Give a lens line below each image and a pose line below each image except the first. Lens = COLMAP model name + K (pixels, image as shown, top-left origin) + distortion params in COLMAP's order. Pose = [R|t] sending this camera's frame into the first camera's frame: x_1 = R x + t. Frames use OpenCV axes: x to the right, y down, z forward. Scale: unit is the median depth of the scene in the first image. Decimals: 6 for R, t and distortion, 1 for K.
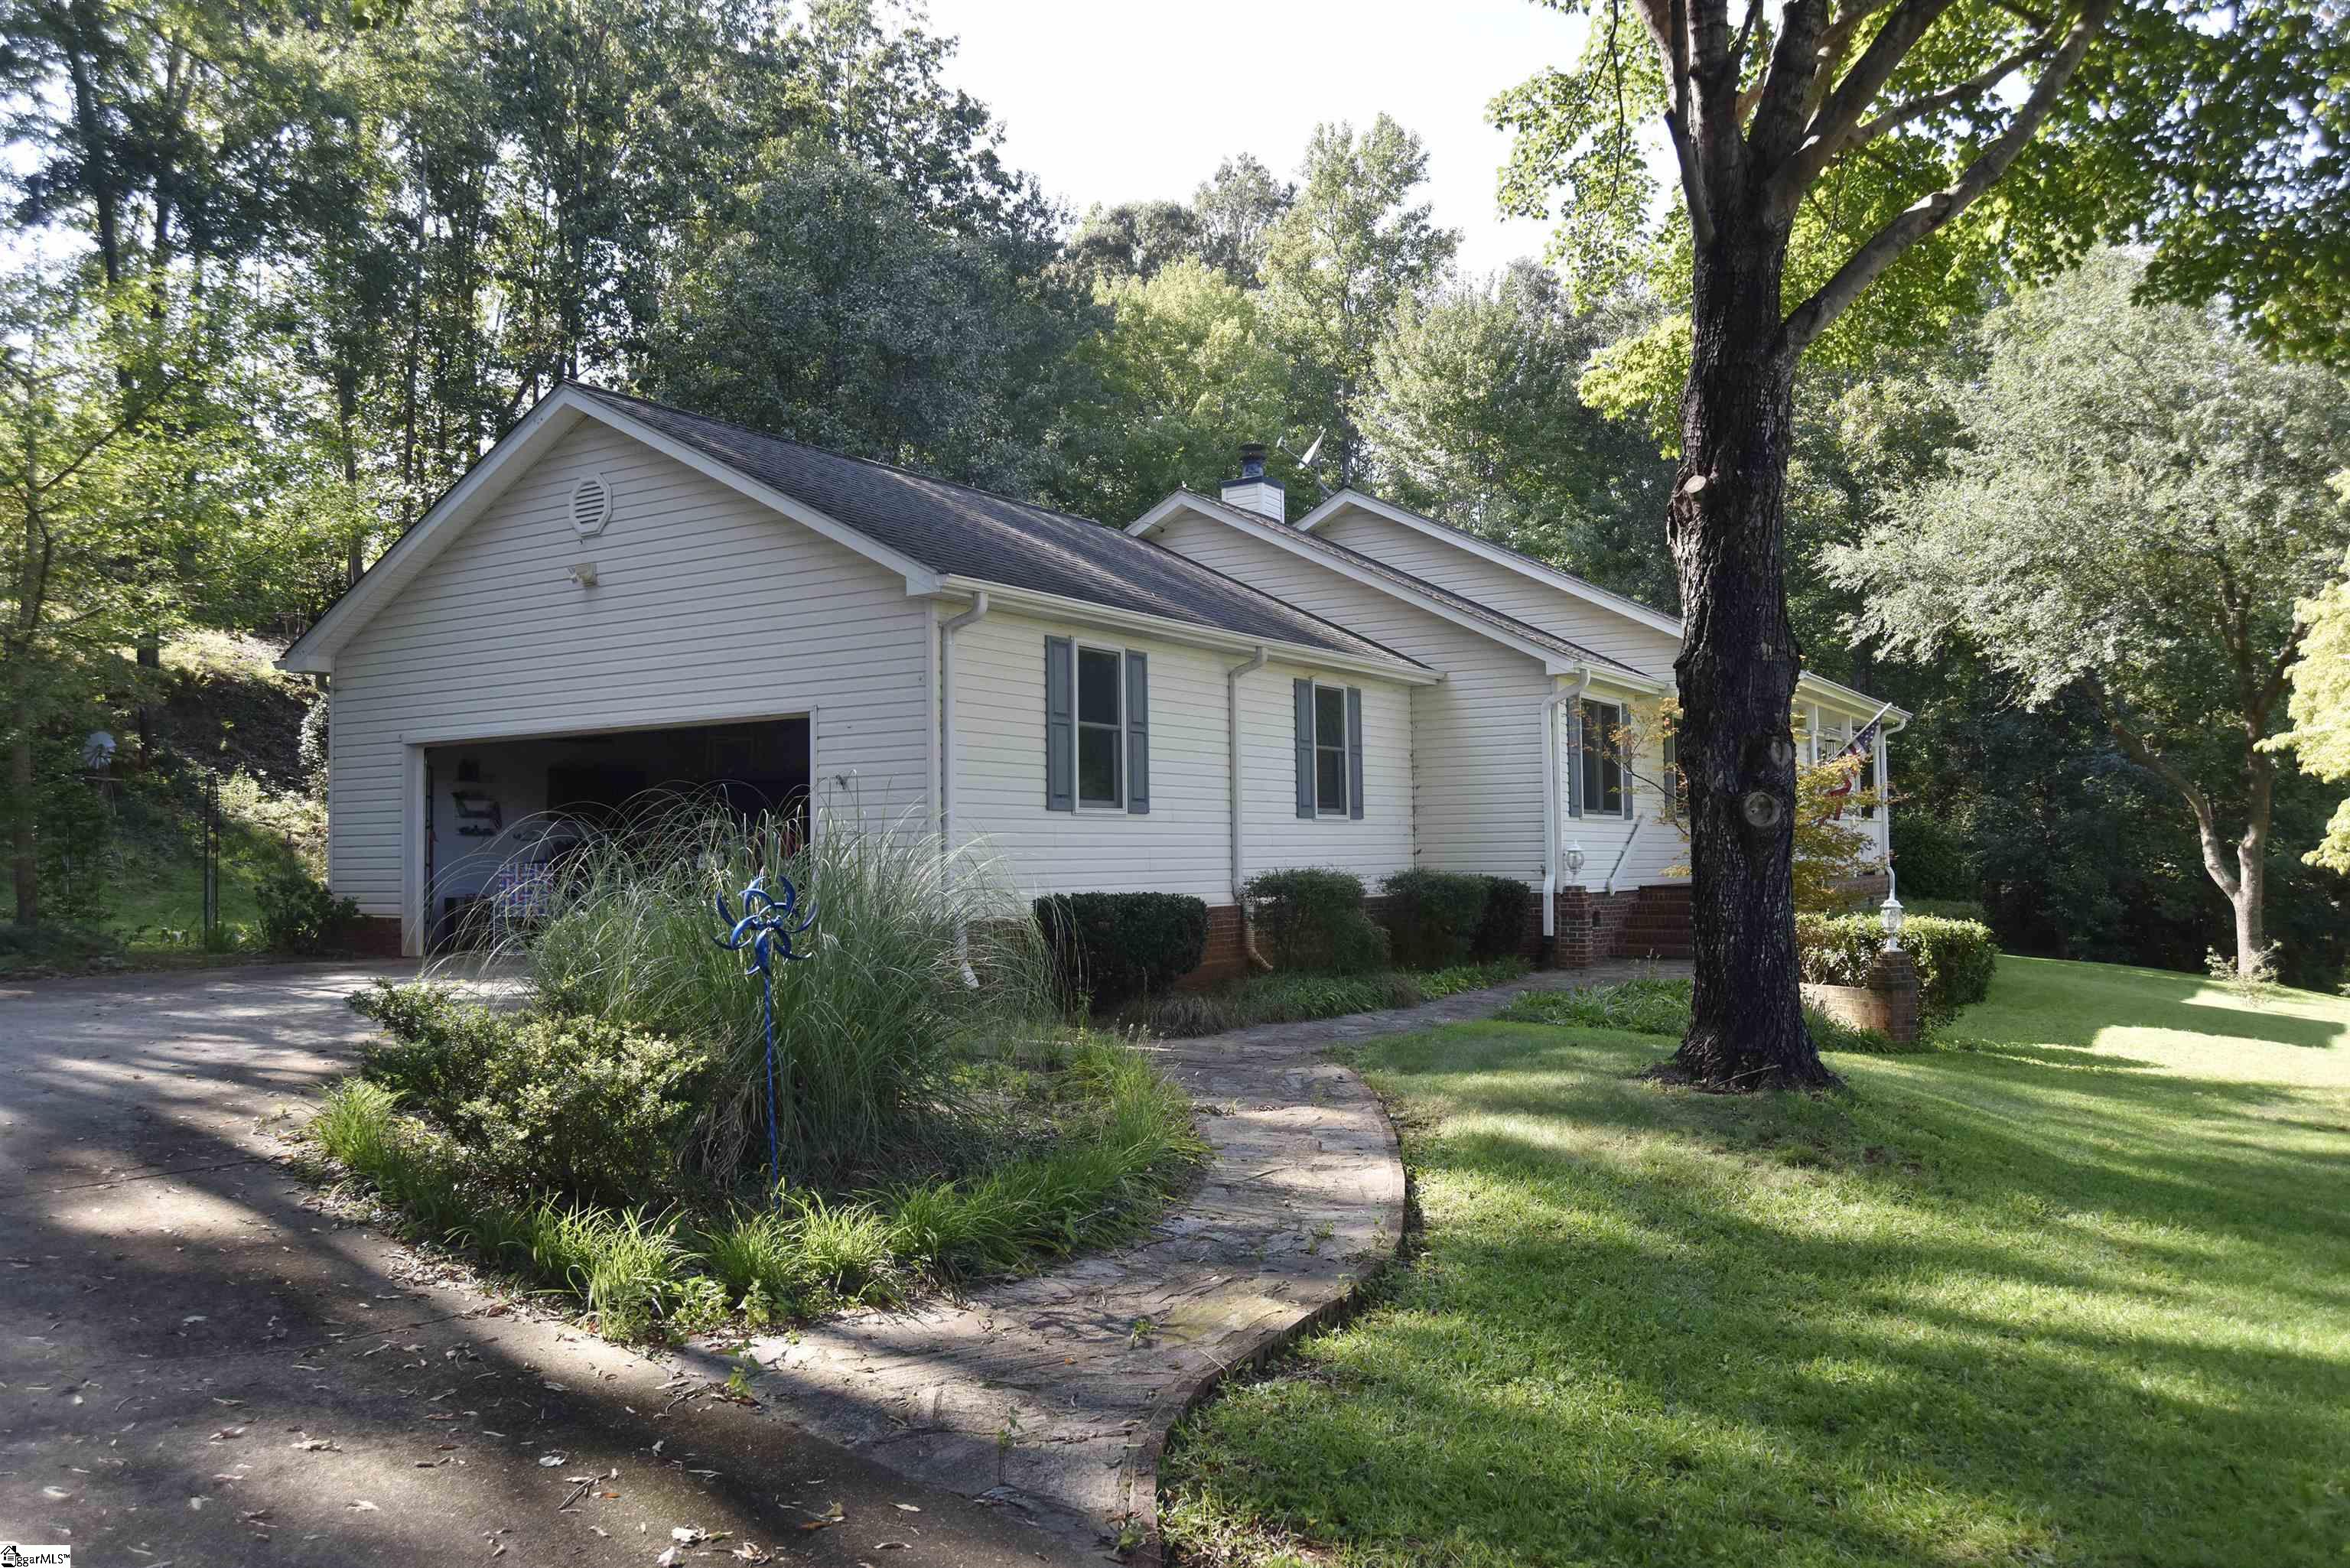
lens RADIAL K [[1744.6, 0, 1175.0], [0, 1744.6, 784.0], [0, 0, 1]] dist [-0.070666, -0.003582]
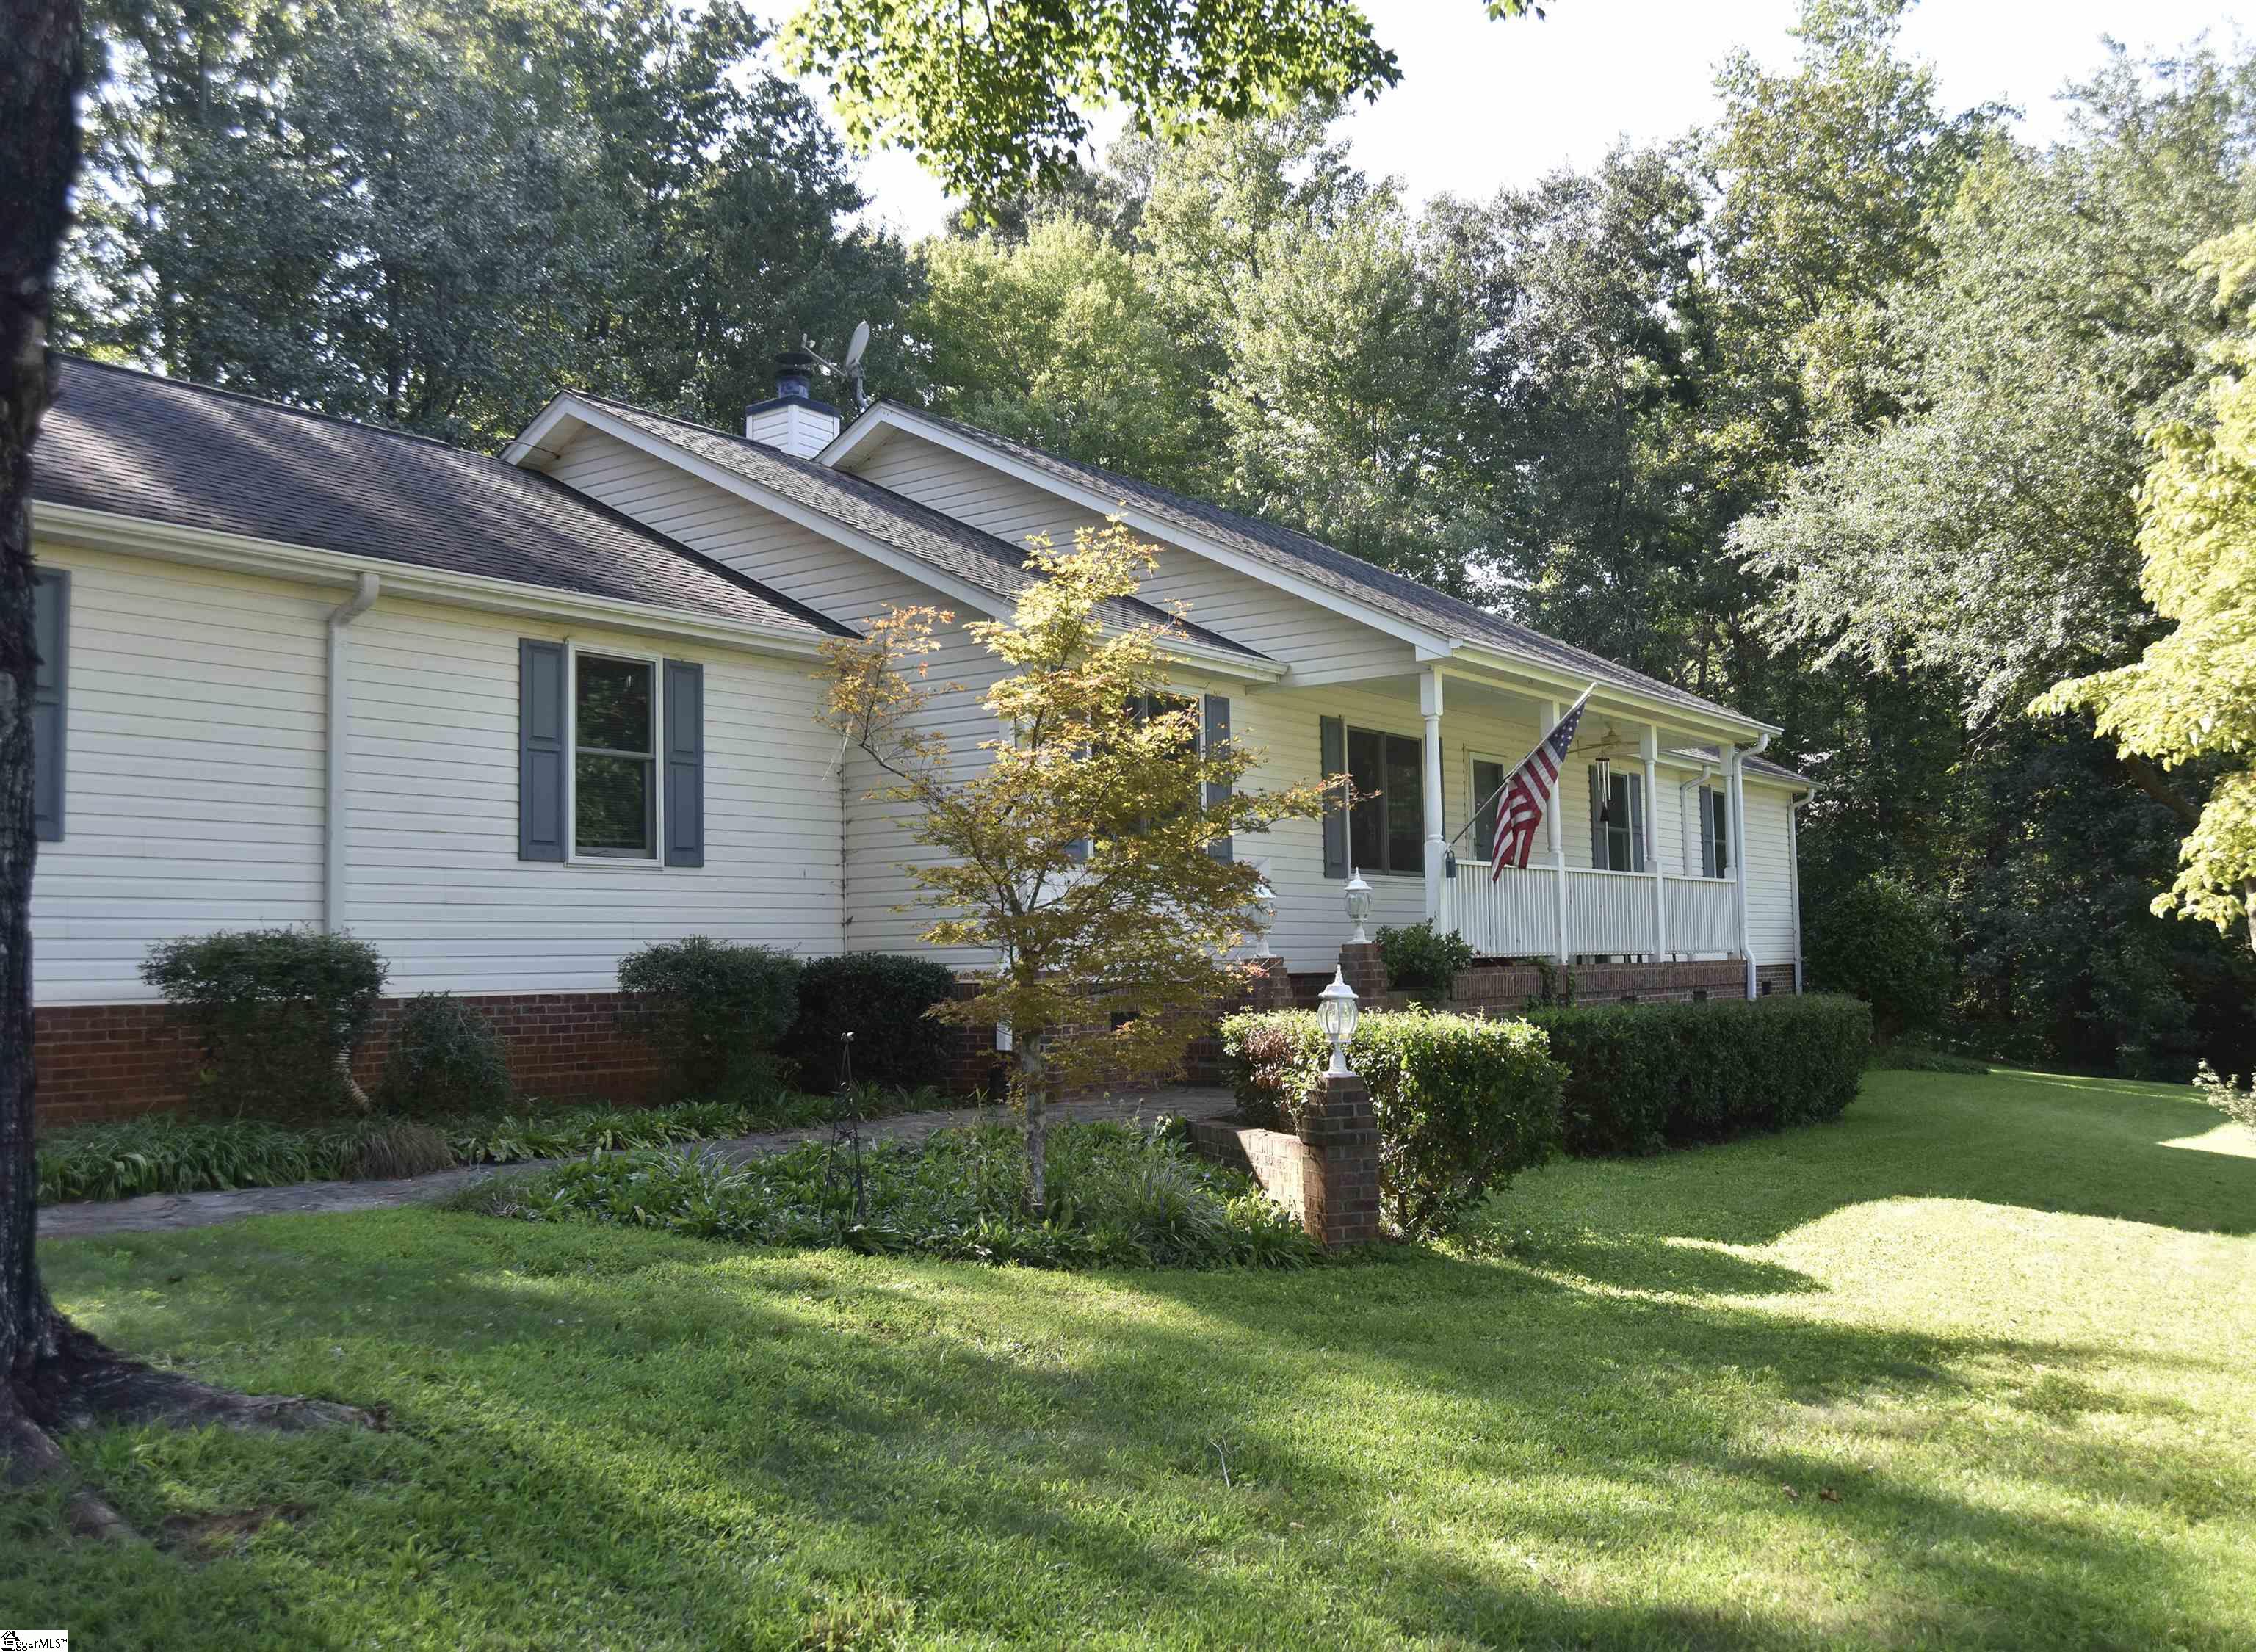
lens RADIAL K [[2033.0, 0, 1128.0], [0, 2033.0, 826.0], [0, 0, 1]] dist [-0.071447, 0.007262]
pose [[0.999519, -0.009474, -0.029523, 0.190512], [0.008780, 0.999684, -0.023539, 0.016048], [0.029737, 0.023268, 0.999287, 0.176434]]
